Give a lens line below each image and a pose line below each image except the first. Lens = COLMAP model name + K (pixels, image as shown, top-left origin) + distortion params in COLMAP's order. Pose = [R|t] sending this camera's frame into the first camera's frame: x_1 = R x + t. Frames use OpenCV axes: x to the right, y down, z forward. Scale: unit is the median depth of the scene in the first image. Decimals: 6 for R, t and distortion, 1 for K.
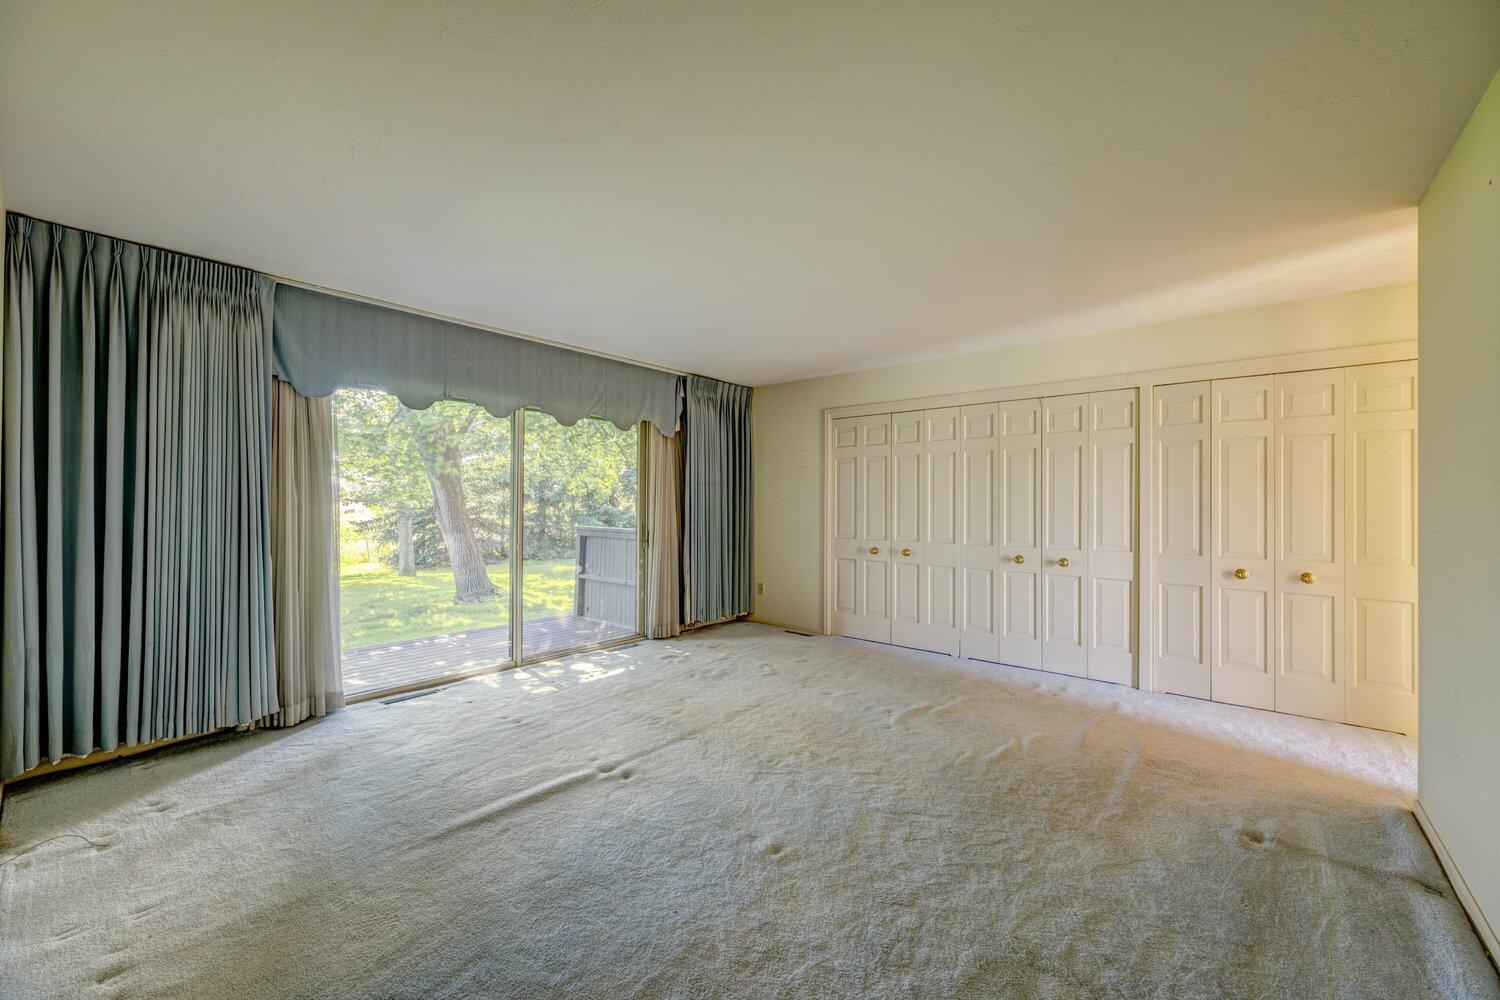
lens RADIAL K [[587.5, 0, 755.4], [0, 587.5, 499.9], [0, 0, 1]] dist [0.000165, 0.000149]
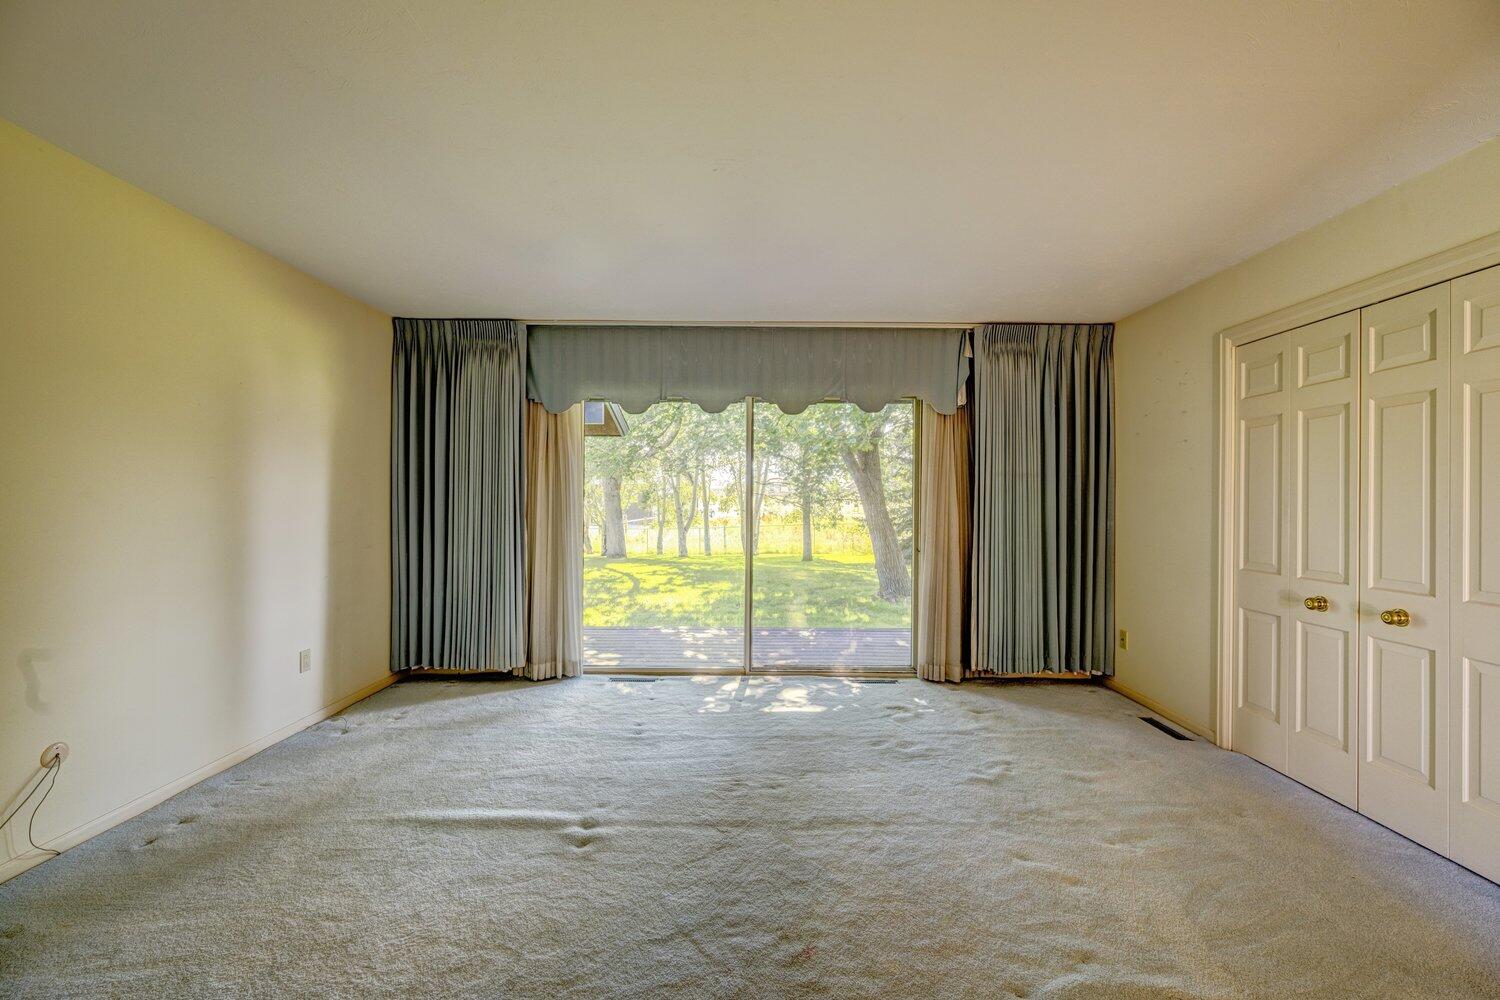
lens RADIAL K [[587.5, 0, 750.9], [0, 587.5, 499.5], [0, 0, 1]] dist [0.000165, 0.000149]
pose [[0.641994, 0.000097, -0.766709, 0.331404], [-0.000983, 0.999999, -0.000698, 0.002725], [0.766709, 0.001202, 0.641994, 0.408498]]
